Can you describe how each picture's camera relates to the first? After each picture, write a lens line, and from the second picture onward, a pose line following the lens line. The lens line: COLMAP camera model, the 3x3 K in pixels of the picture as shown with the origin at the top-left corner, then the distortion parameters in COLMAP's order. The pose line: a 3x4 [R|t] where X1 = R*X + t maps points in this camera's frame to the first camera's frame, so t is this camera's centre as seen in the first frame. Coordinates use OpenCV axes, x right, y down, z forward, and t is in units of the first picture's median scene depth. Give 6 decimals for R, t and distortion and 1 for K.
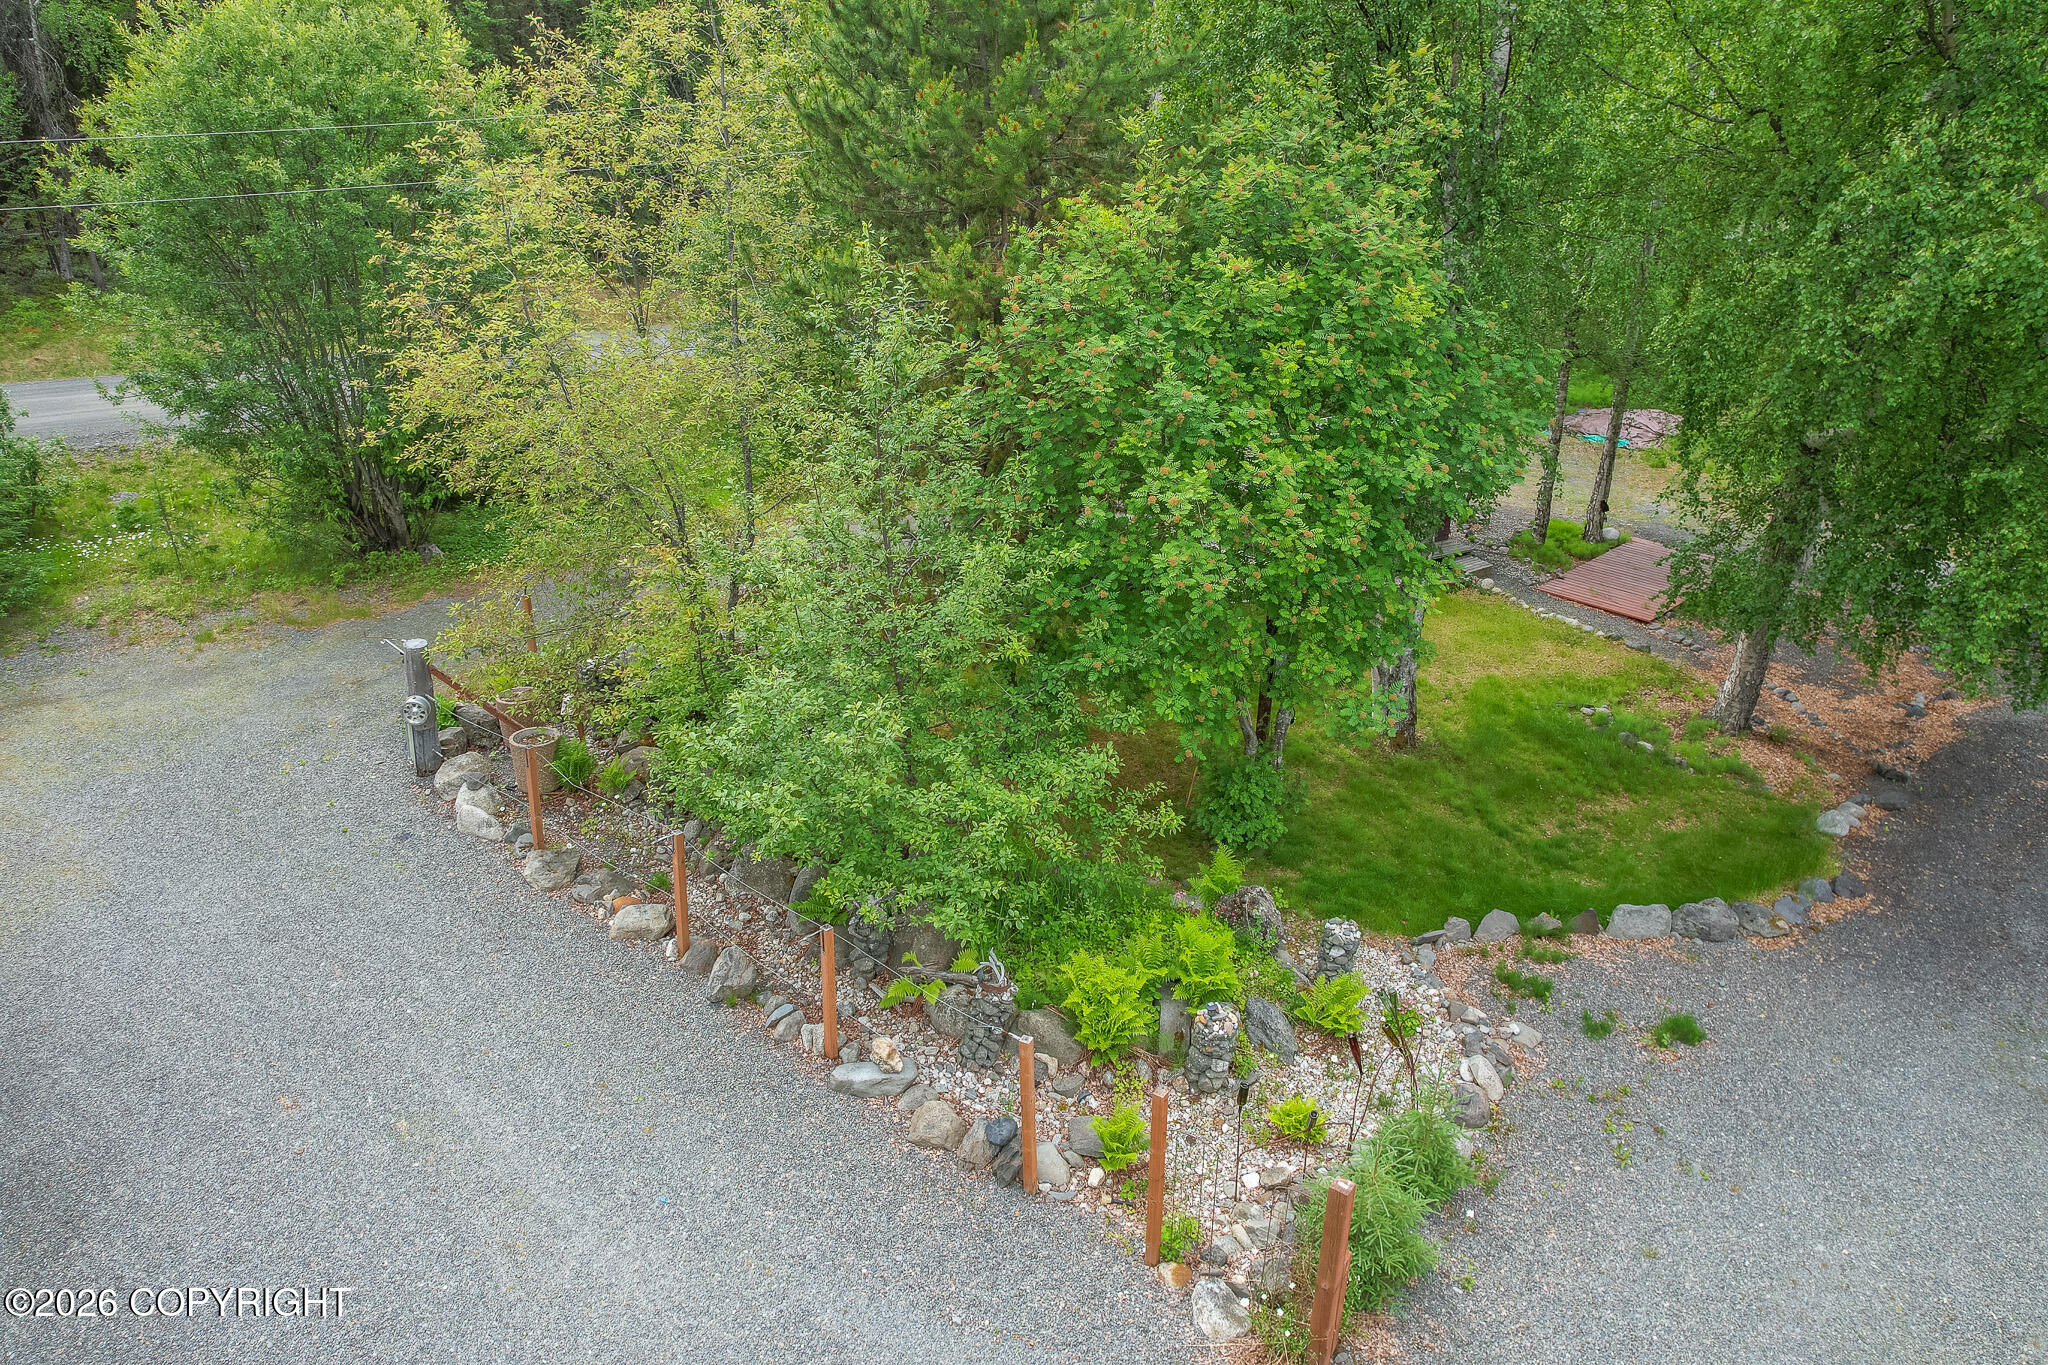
lens RADIAL K [[1318.5, 0, 1024.0], [0, 1318.5, 682.5], [0, 0, 1]] dist [-0.076892, 0.063960]
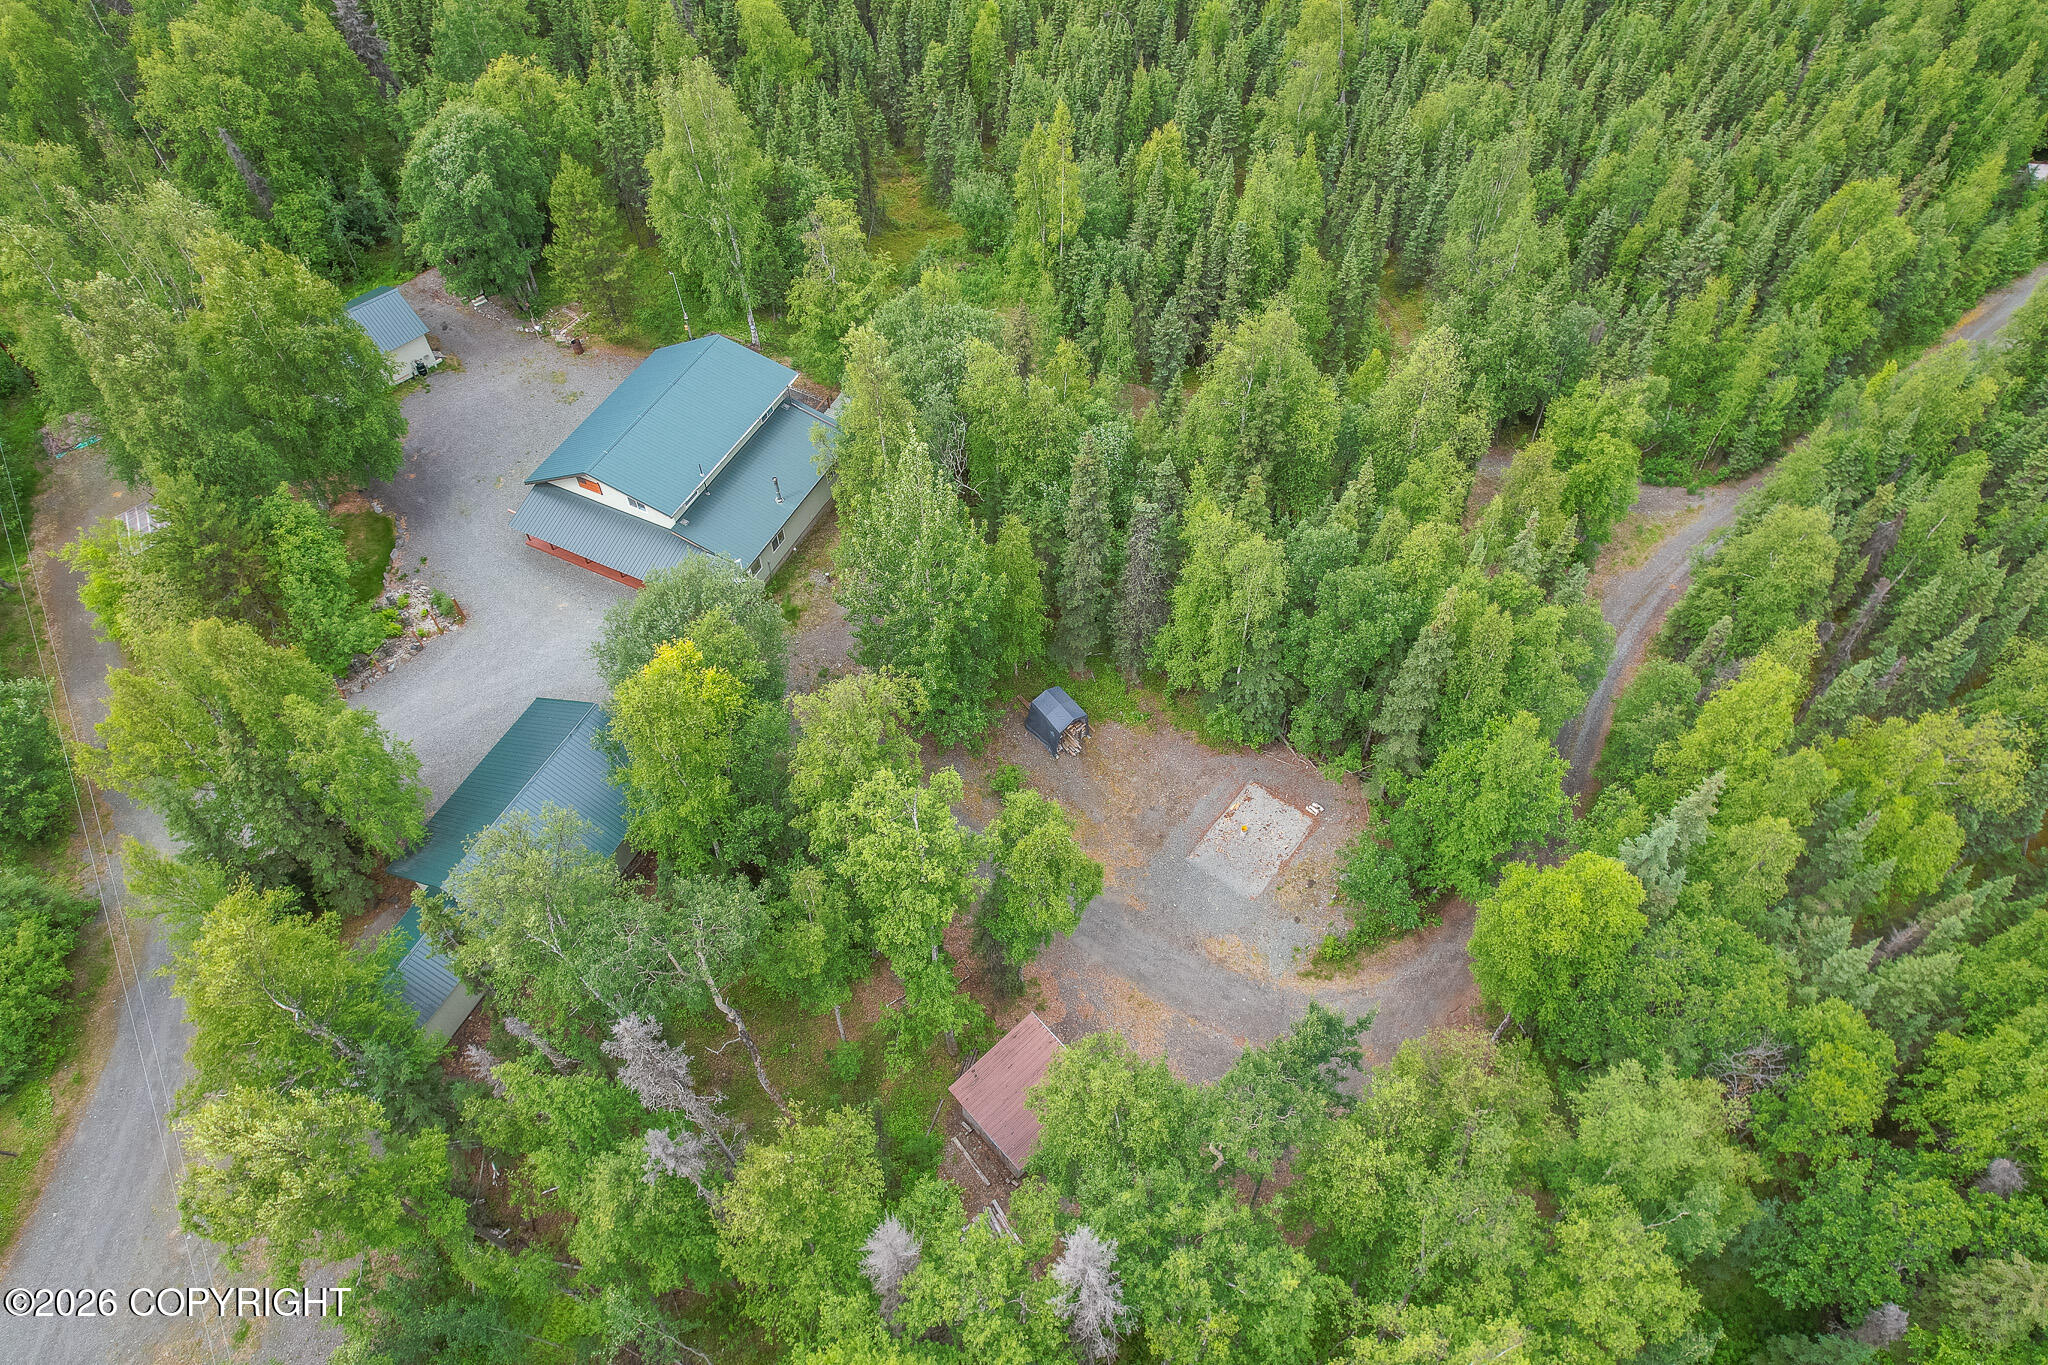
lens RADIAL K [[1318.5, 0, 1024.0], [0, 1318.5, 682.5], [0, 0, 1]] dist [-0.076892, 0.063960]
pose [[0.047111, -0.788442, 0.613302, -2.943209], [0.418862, 0.572989, 0.704442, -2.093939], [-0.906827, 0.223702, 0.357242, -2.955893]]
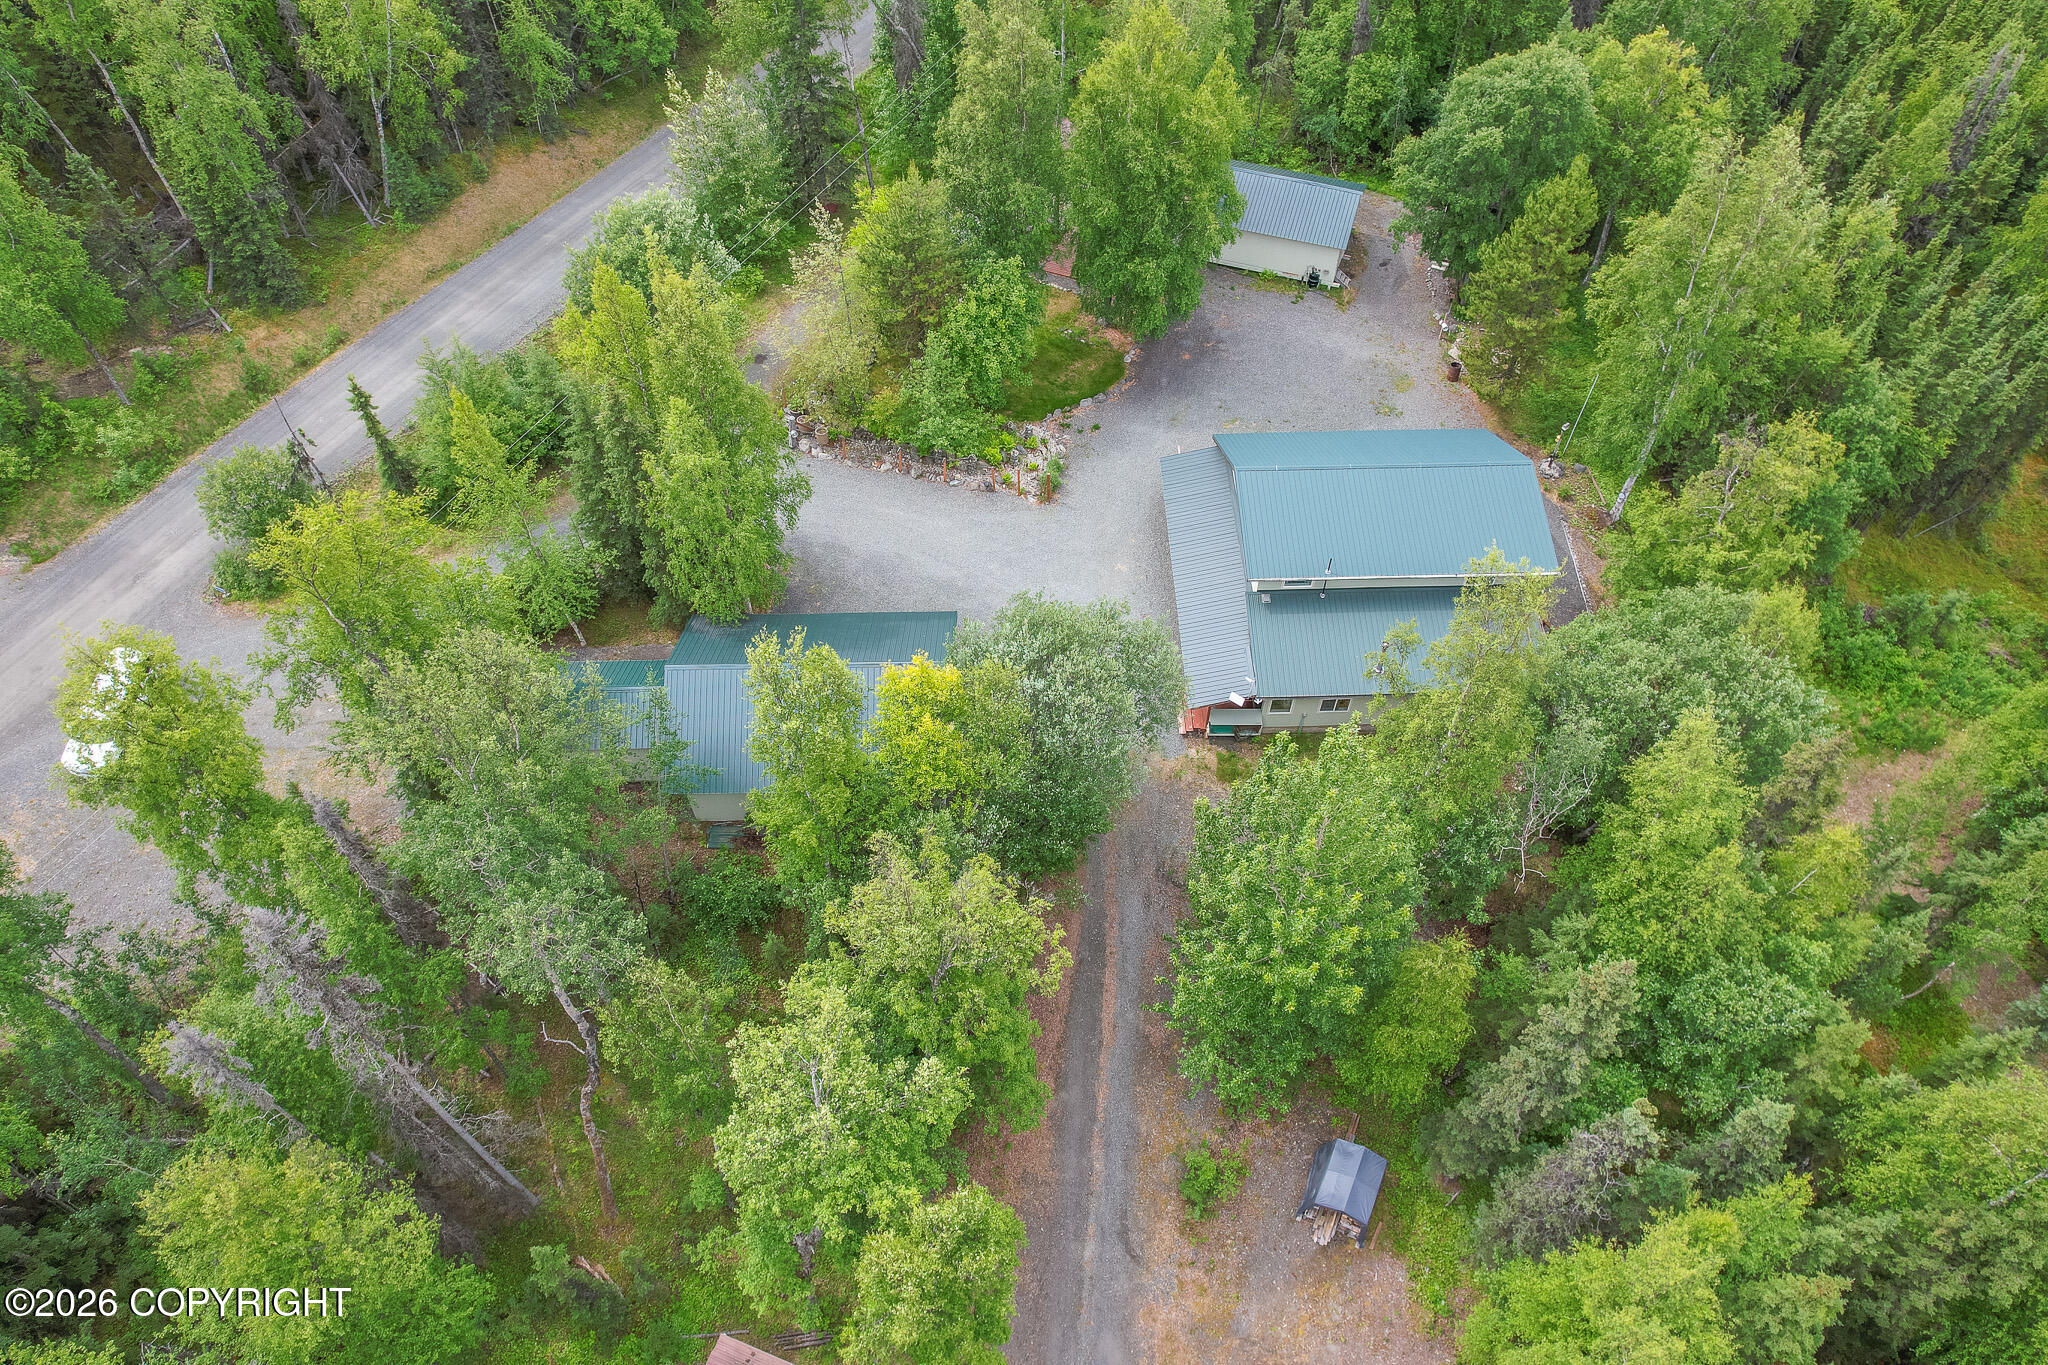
lens RADIAL K [[1318.5, 0, 1024.0], [0, 1318.5, 682.5], [0, 0, 1]] dist [-0.076892, 0.063960]
pose [[0.907532, -0.330114, 0.259634, -1.235415], [0.166969, 0.850842, 0.498186, -1.309588], [-0.385365, -0.408769, 0.827286, -3.113762]]
